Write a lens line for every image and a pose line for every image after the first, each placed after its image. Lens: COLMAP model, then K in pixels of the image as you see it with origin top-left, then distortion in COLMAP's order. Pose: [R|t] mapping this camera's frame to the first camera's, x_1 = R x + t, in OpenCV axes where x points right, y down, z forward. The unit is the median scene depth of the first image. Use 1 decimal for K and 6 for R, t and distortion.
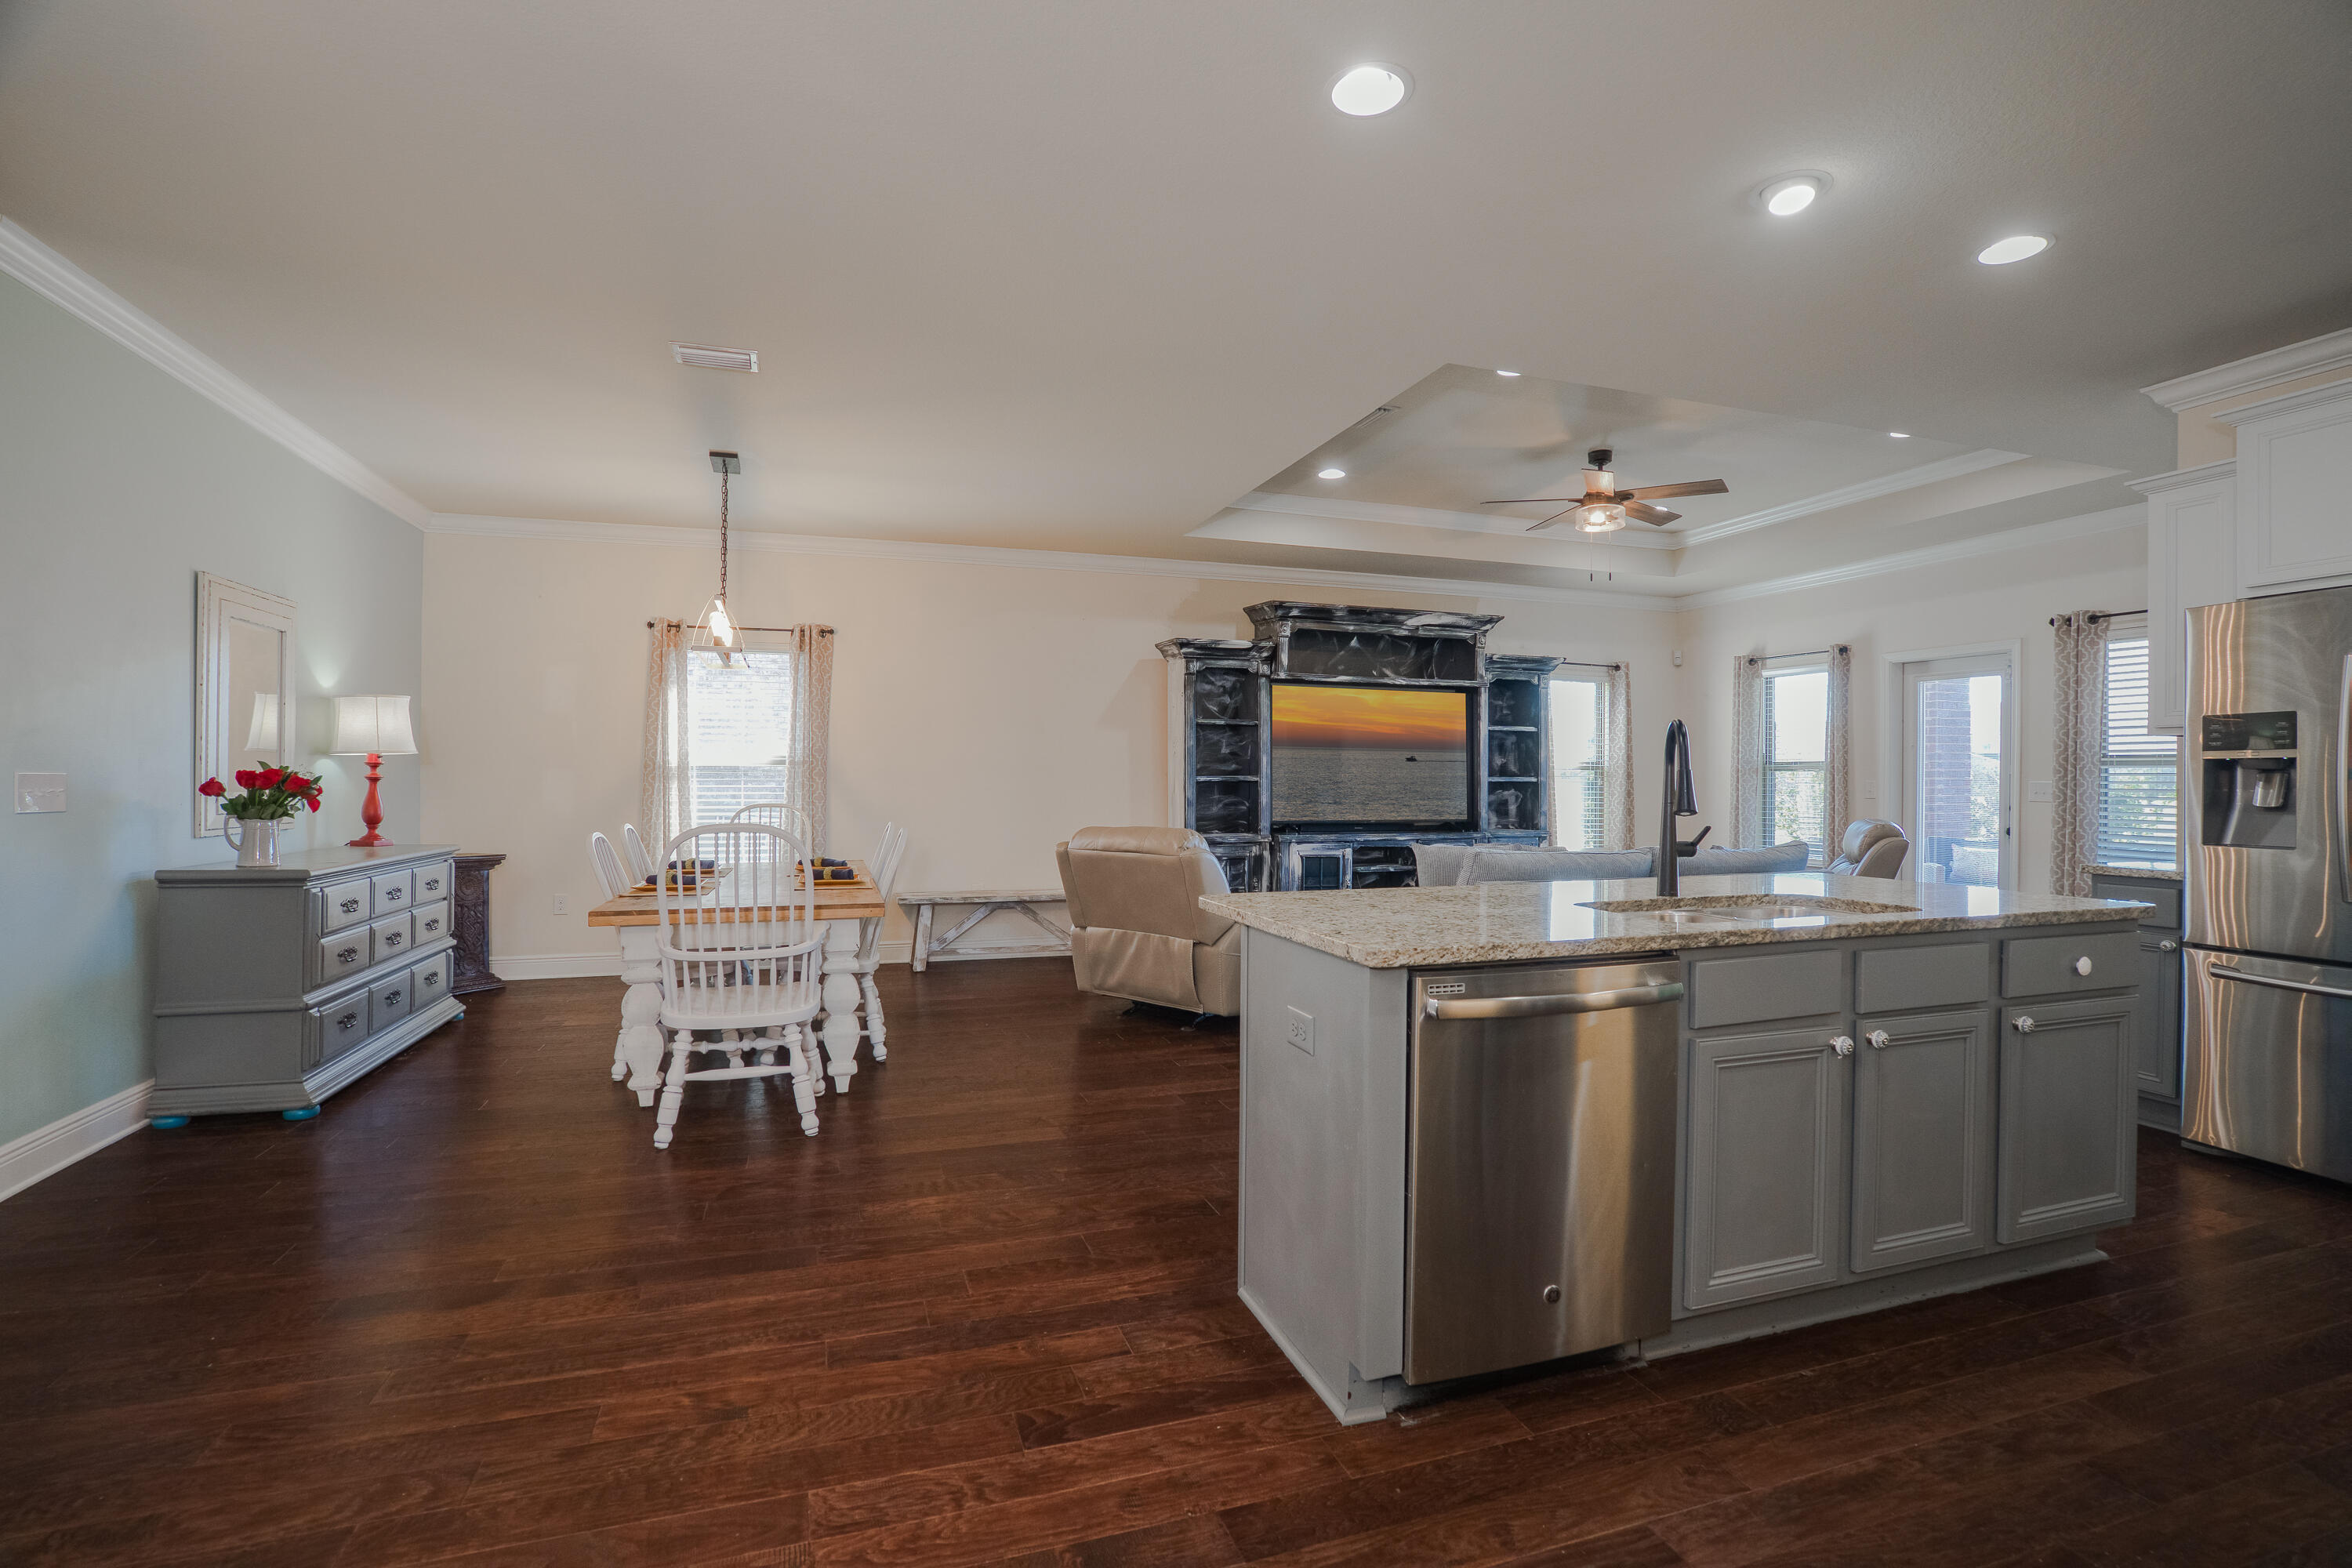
lens RADIAL K [[1072.8, 0, 1185.2], [0, 1072.8, 785.0], [0, 0, 1]] dist [-0.049258, 0.013009]
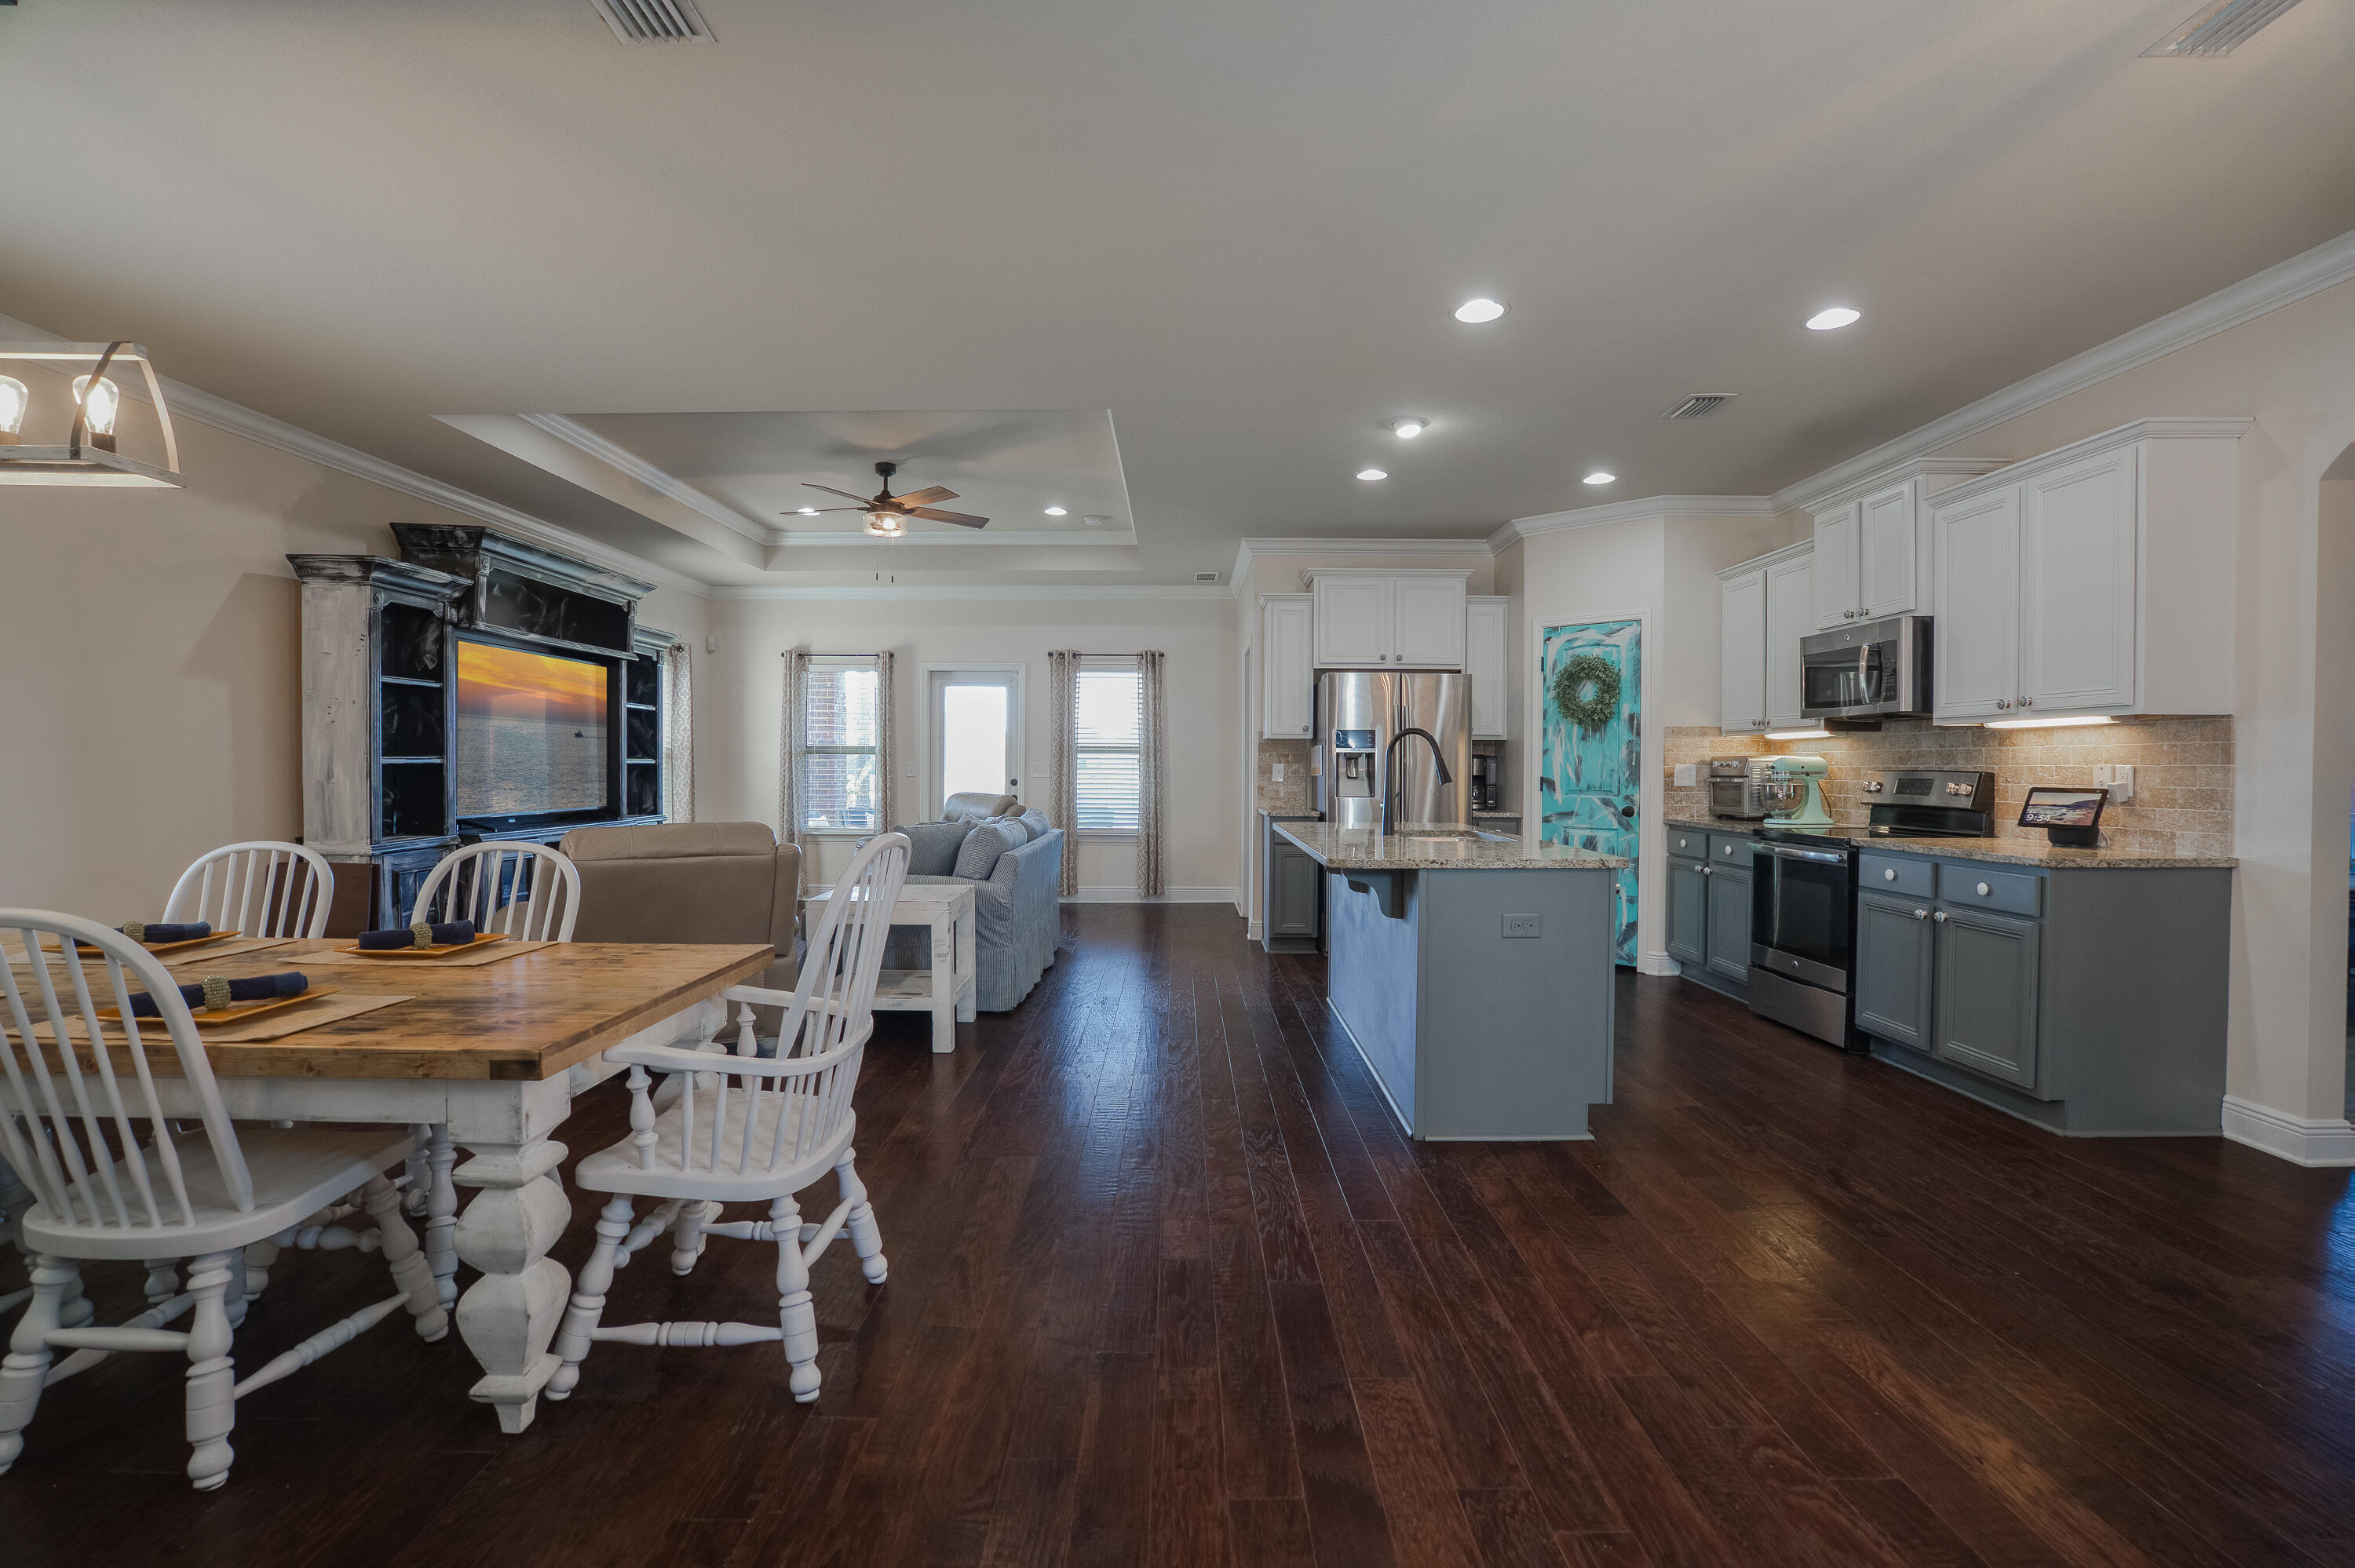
lens RADIAL K [[1074.0, 0, 1167.2], [0, 1074.0, 777.1], [0, 0, 1]] dist [-0.049258, 0.013009]
pose [[0.328597, -0.014046, 0.944366, -0.498740], [0.003397, 0.999901, 0.013690, -0.003307], [-0.944464, -0.001291, 0.328612, 0.319324]]
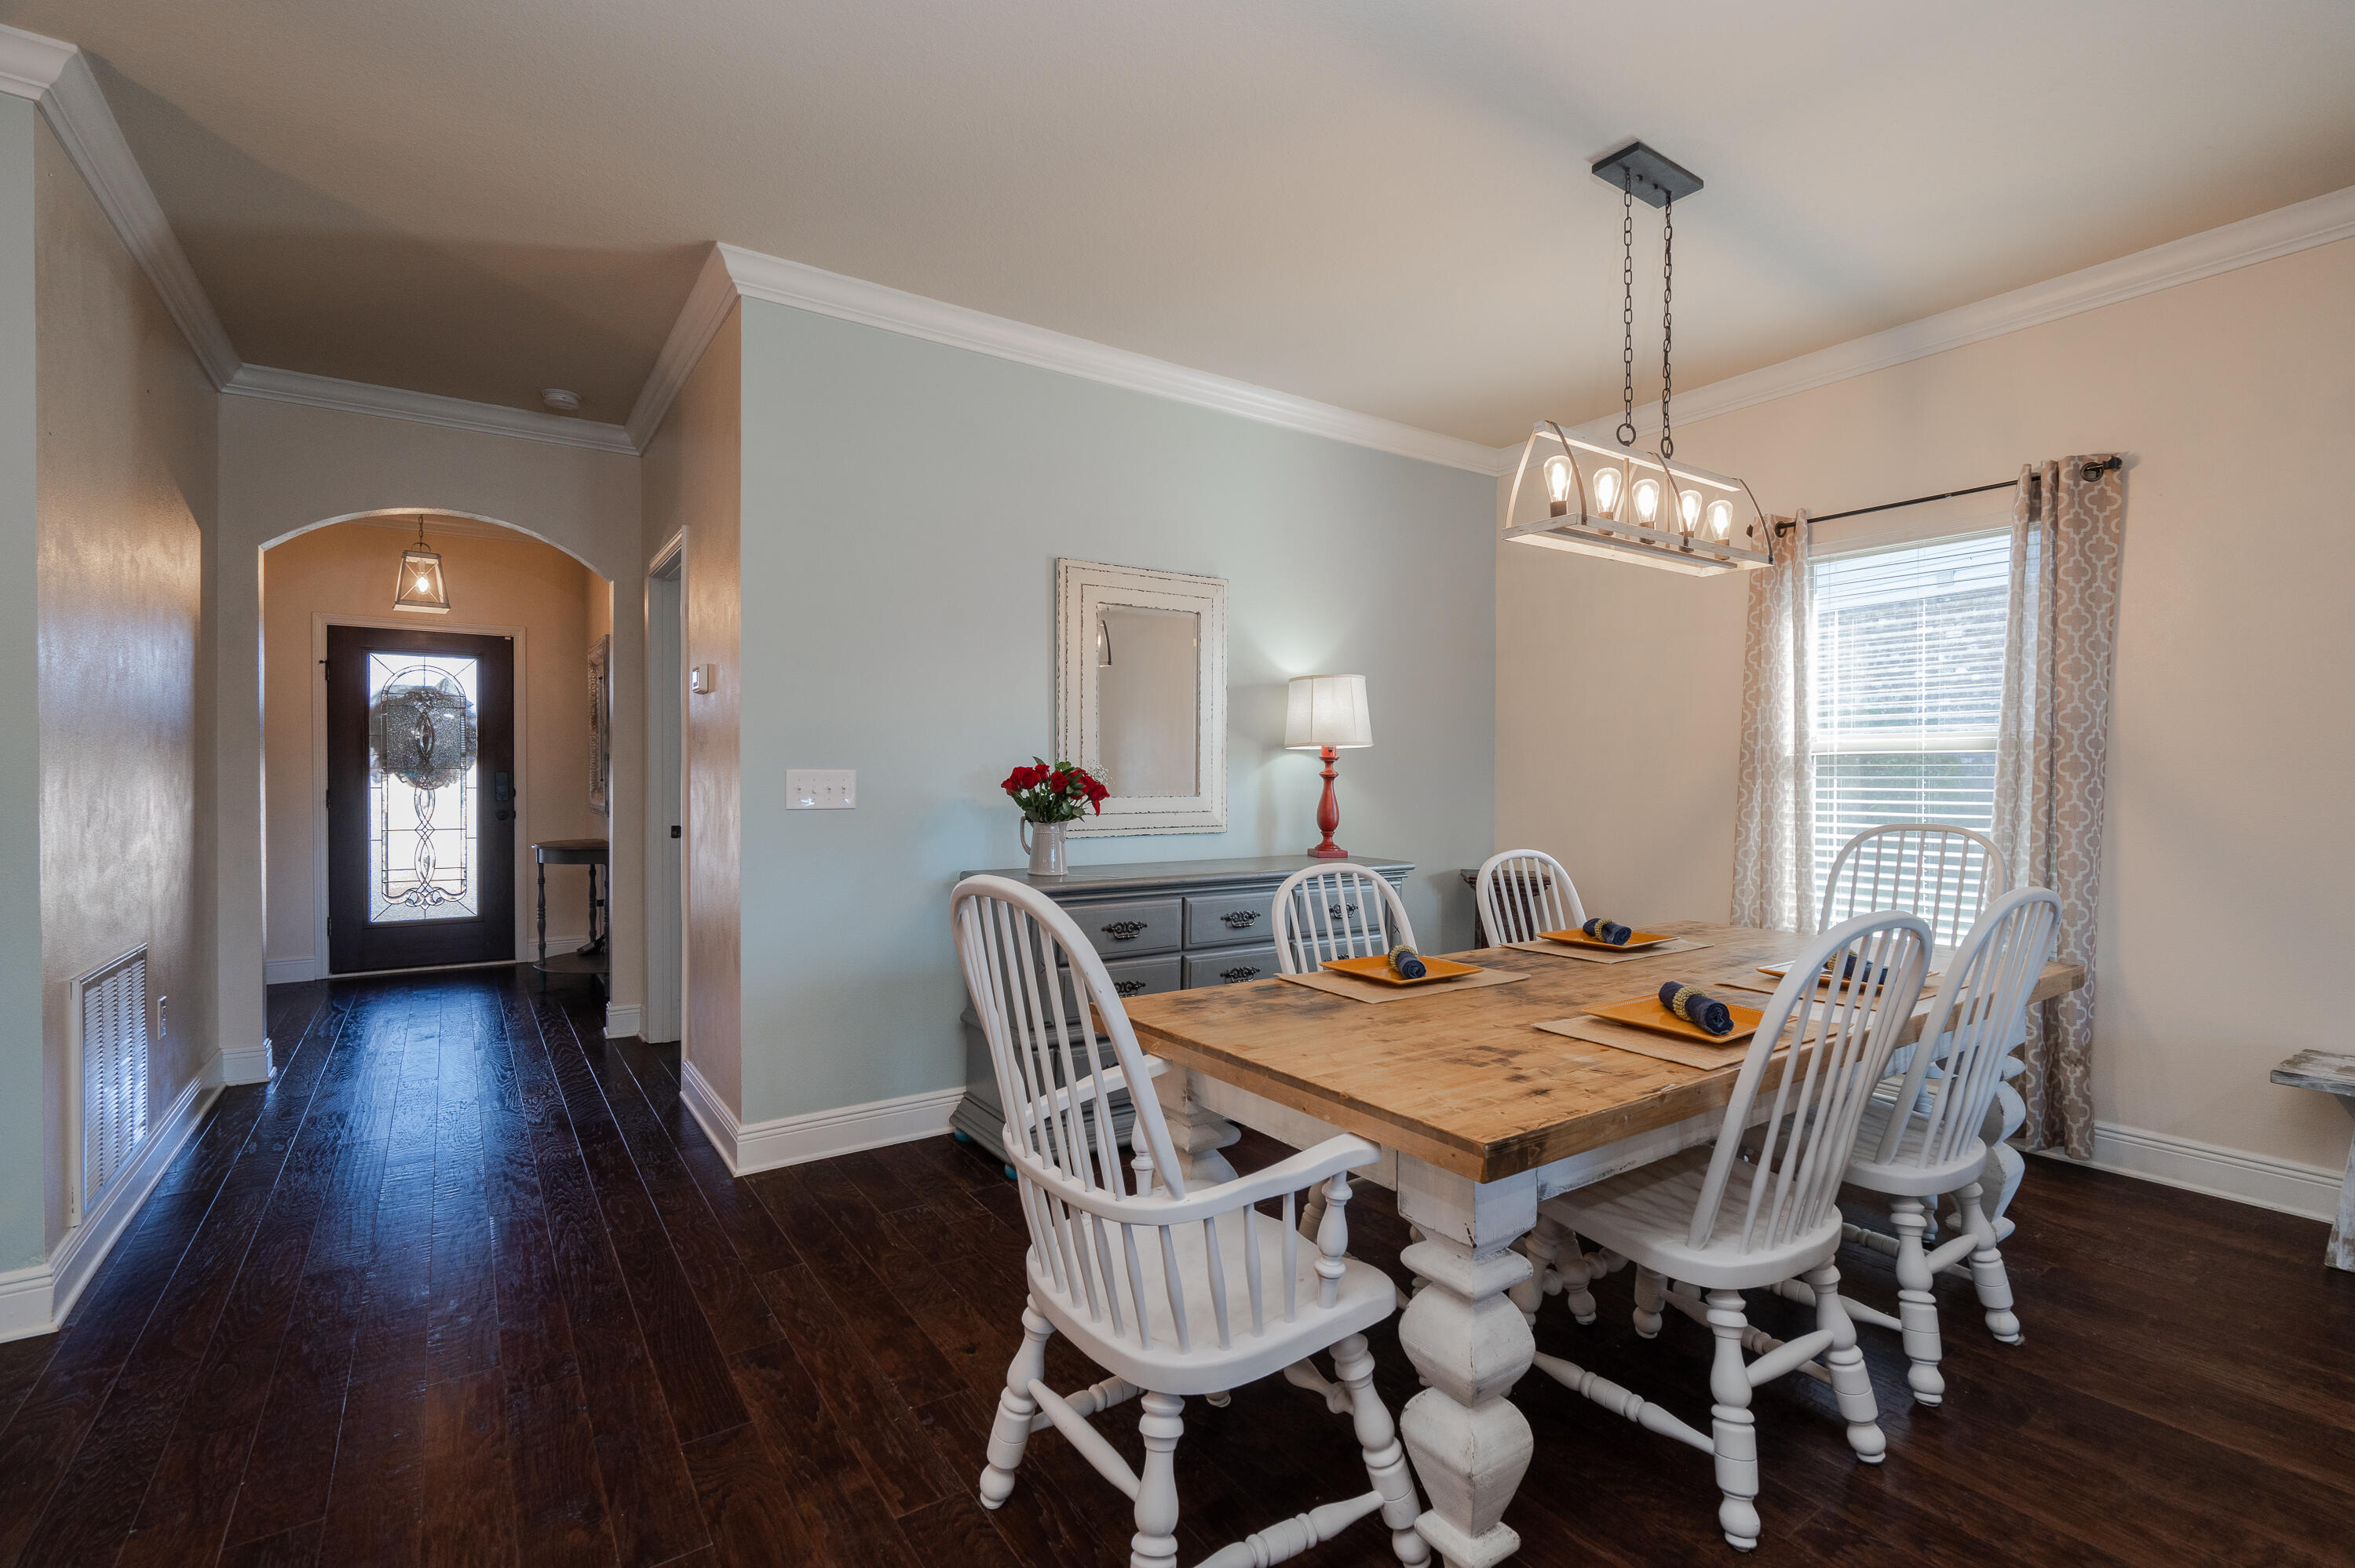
lens RADIAL K [[1074.0, 0, 1152.5], [0, 1074.0, 772.2], [0, 0, 1]] dist [-0.049258, 0.013009]
pose [[0.248615, -0.001010, -0.968602, 0.006611], [-0.005163, 0.999984, -0.002368, -0.004567], [0.968589, 0.005590, 0.248606, 0.485314]]
